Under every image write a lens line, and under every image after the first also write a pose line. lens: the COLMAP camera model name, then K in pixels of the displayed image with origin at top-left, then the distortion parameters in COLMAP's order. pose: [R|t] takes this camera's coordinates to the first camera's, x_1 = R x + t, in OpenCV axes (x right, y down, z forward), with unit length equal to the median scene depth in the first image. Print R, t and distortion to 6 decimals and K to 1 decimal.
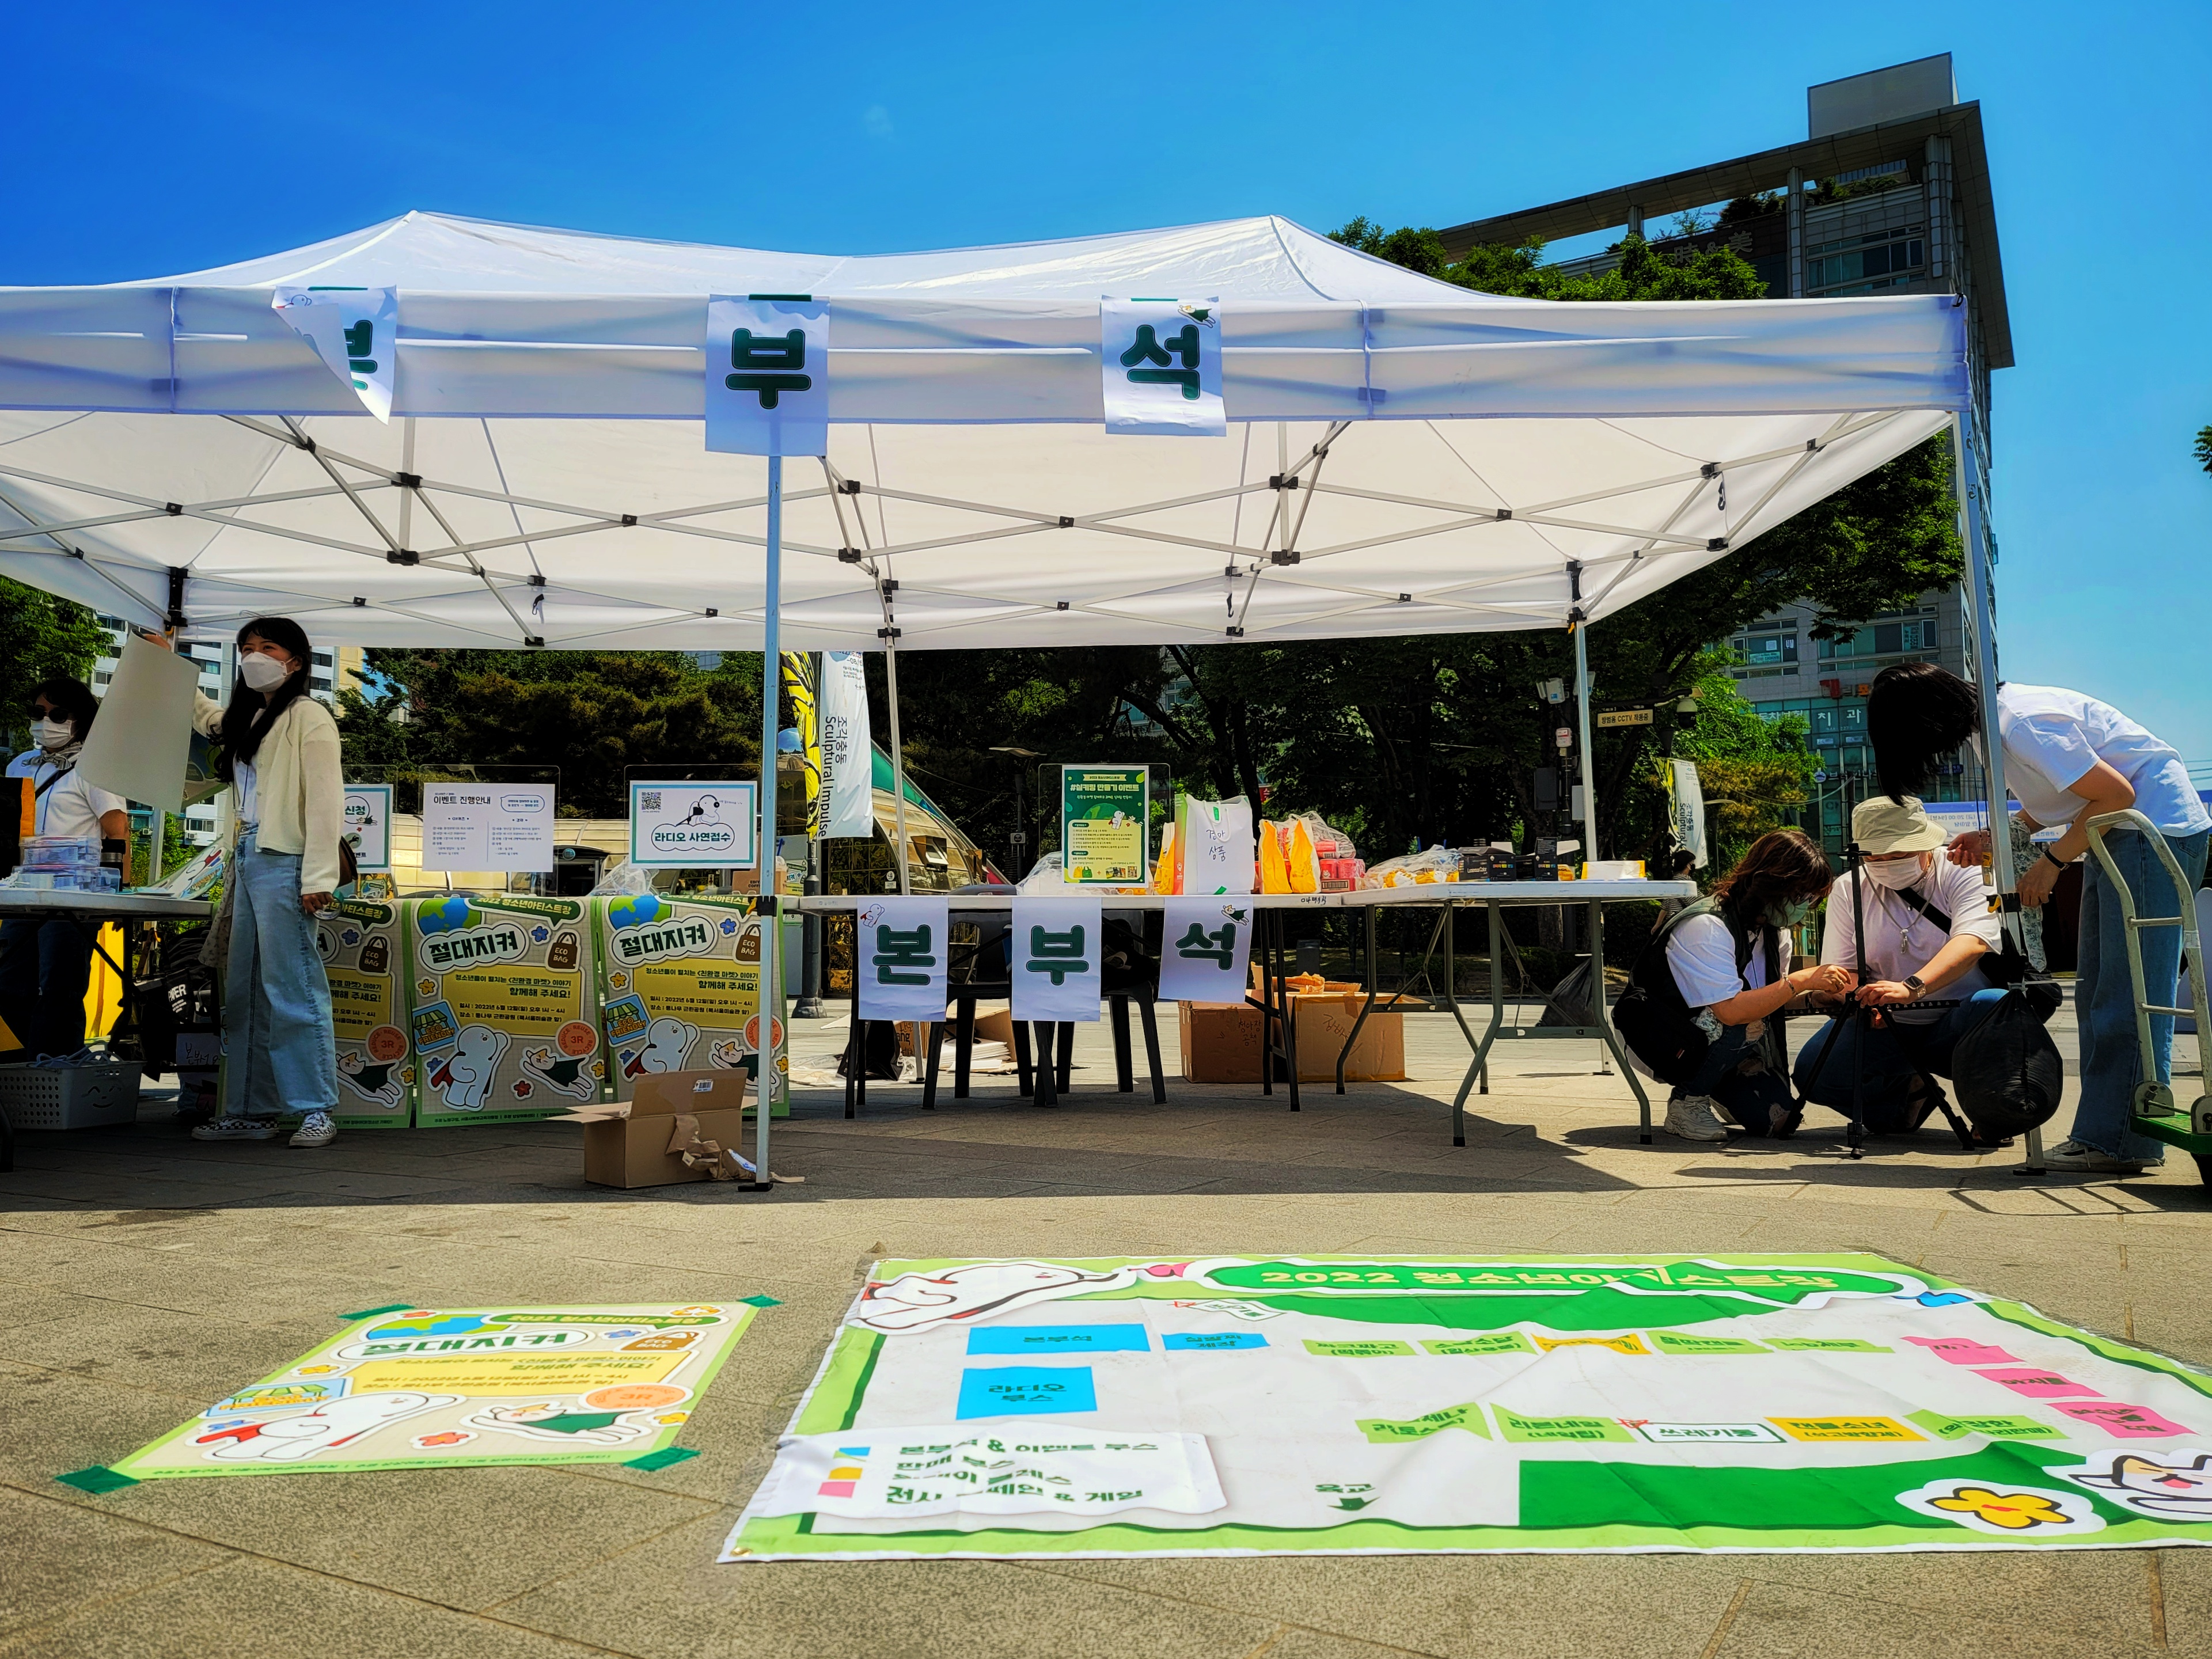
lens RADIAL K [[1623.2, 0, 1097.7], [0, 1623.2, 826.1], [0, 0, 1]] dist [0.050393, -0.008997]
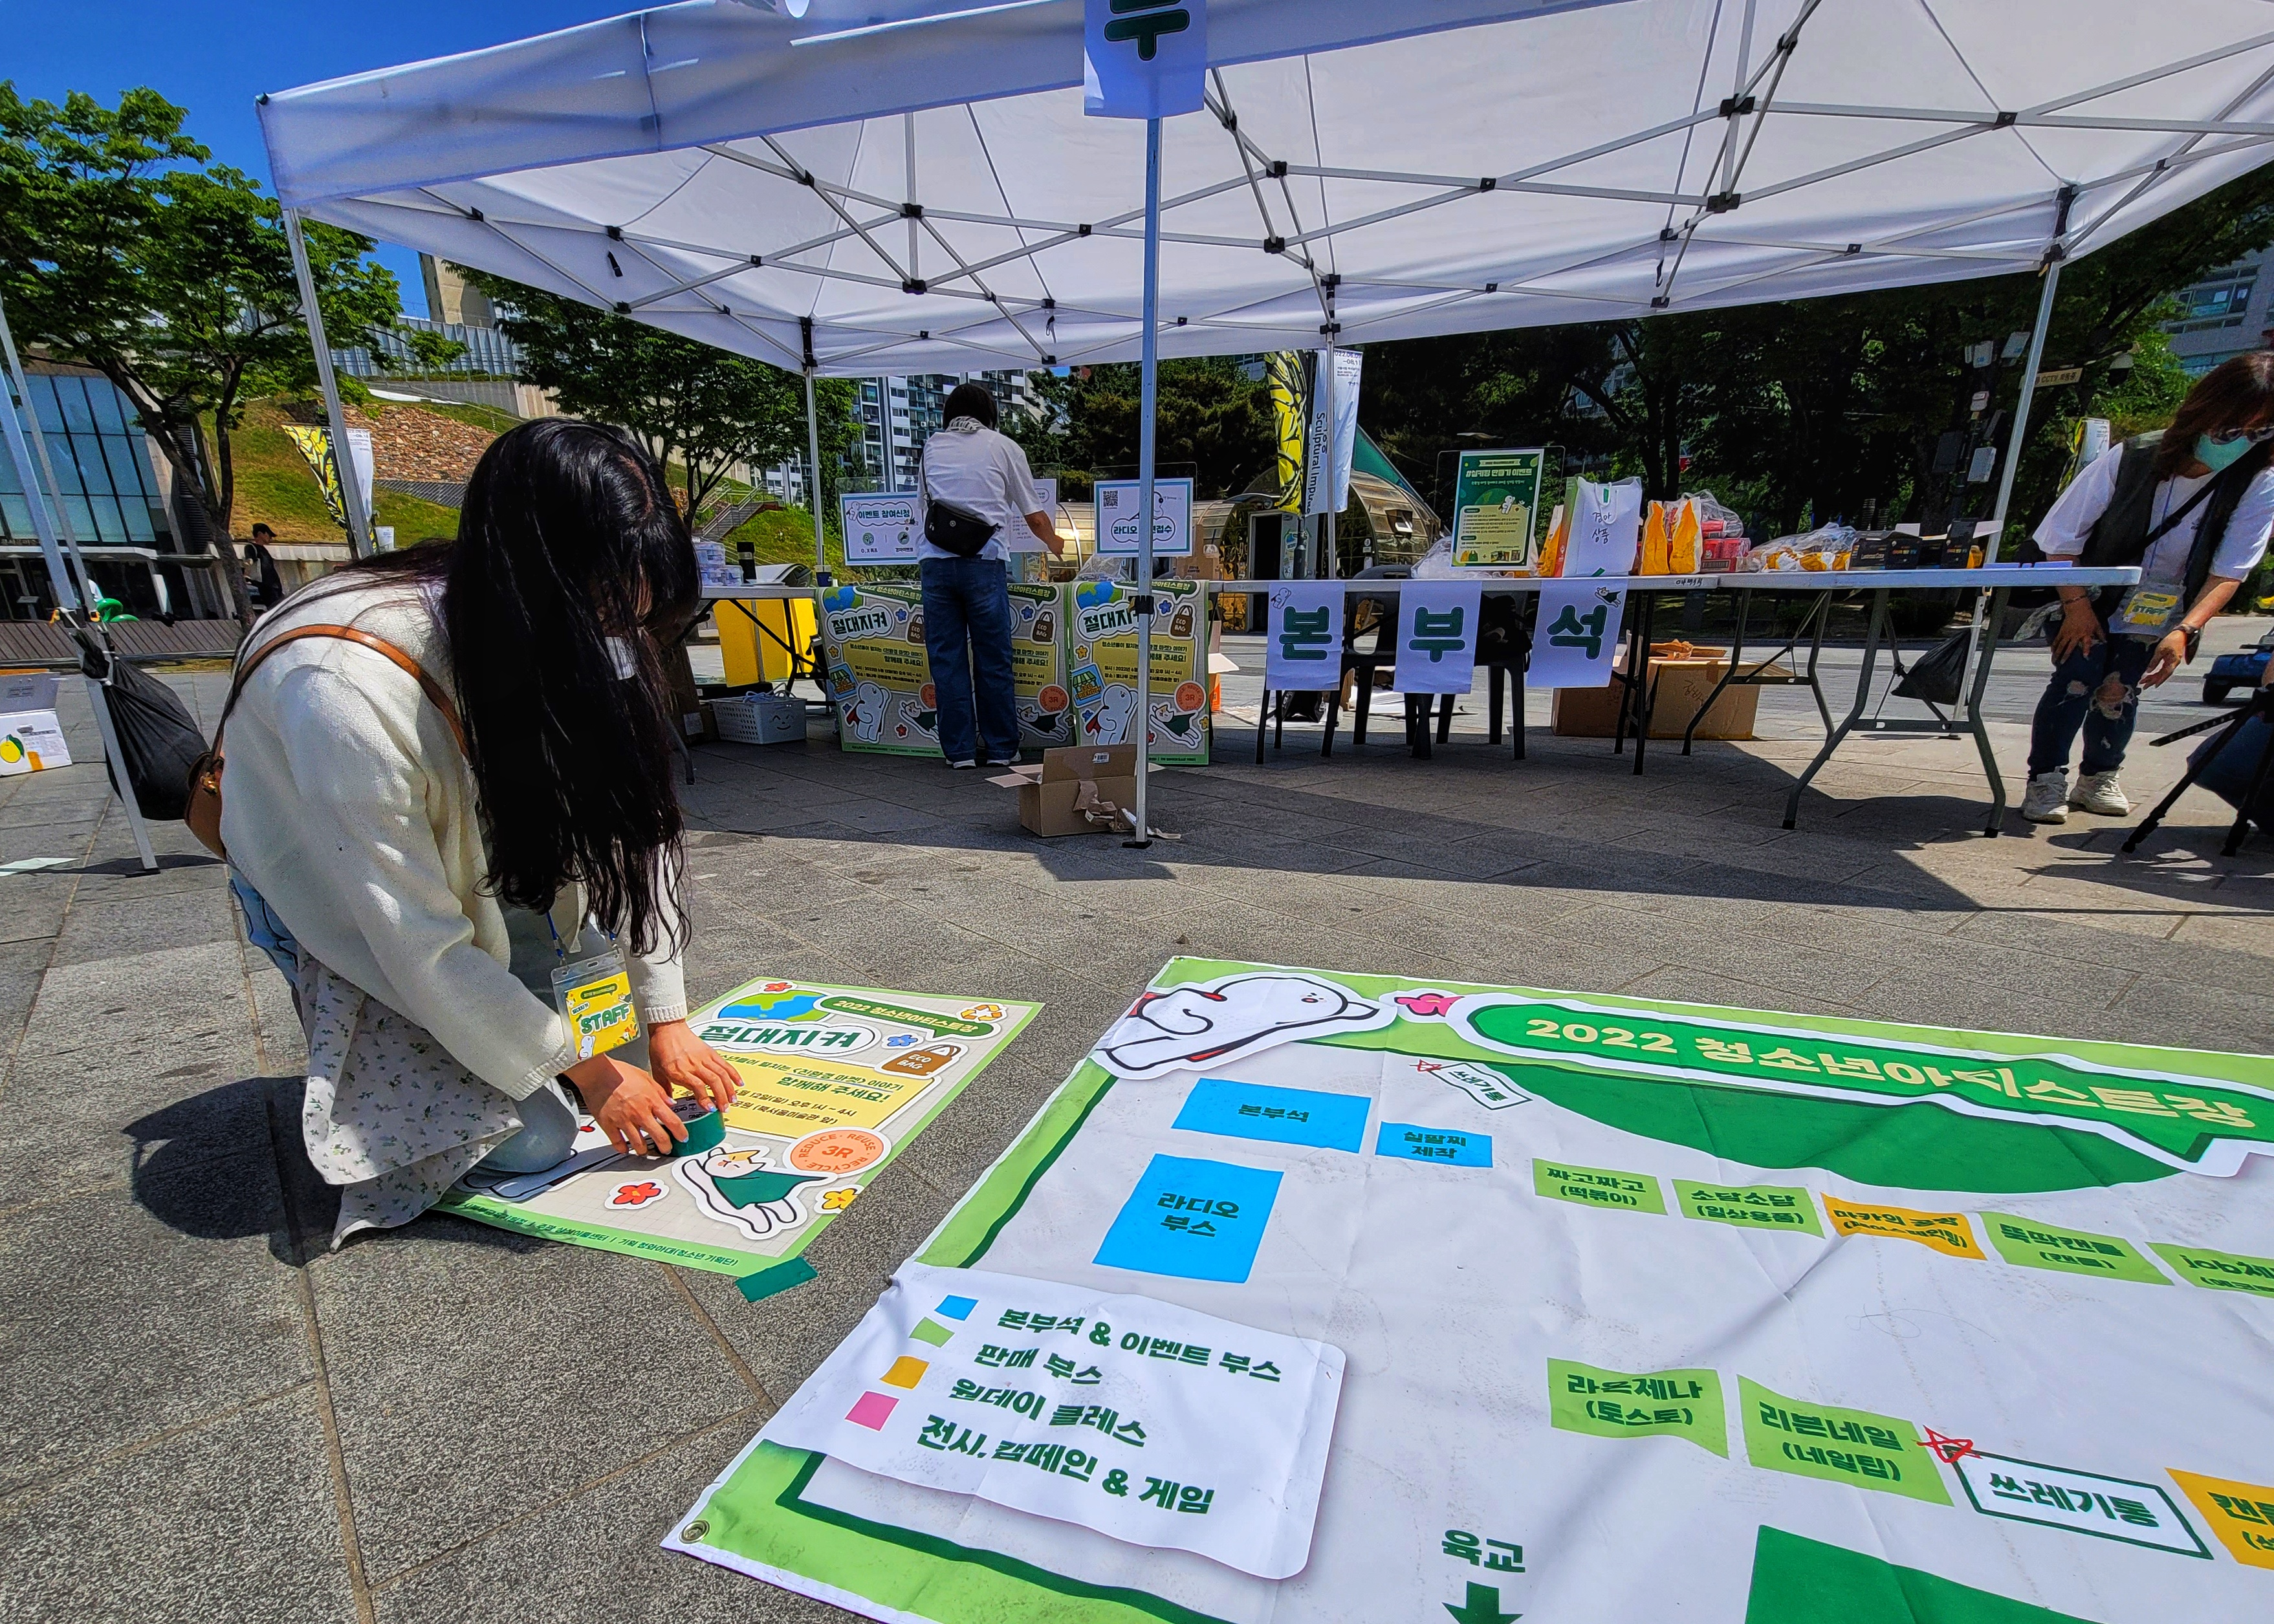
lens RADIAL K [[964.8, 0, 1191.7], [0, 964.8, 928.4], [0, 0, 1]] dist [-0.005933, 0.001118]
pose [[0.943185, 0.112839, -0.312520, 0.045049], [0.025587, 0.913110, 0.406910, -0.012236], [0.331280, -0.391788, 0.858345, 0.239514]]
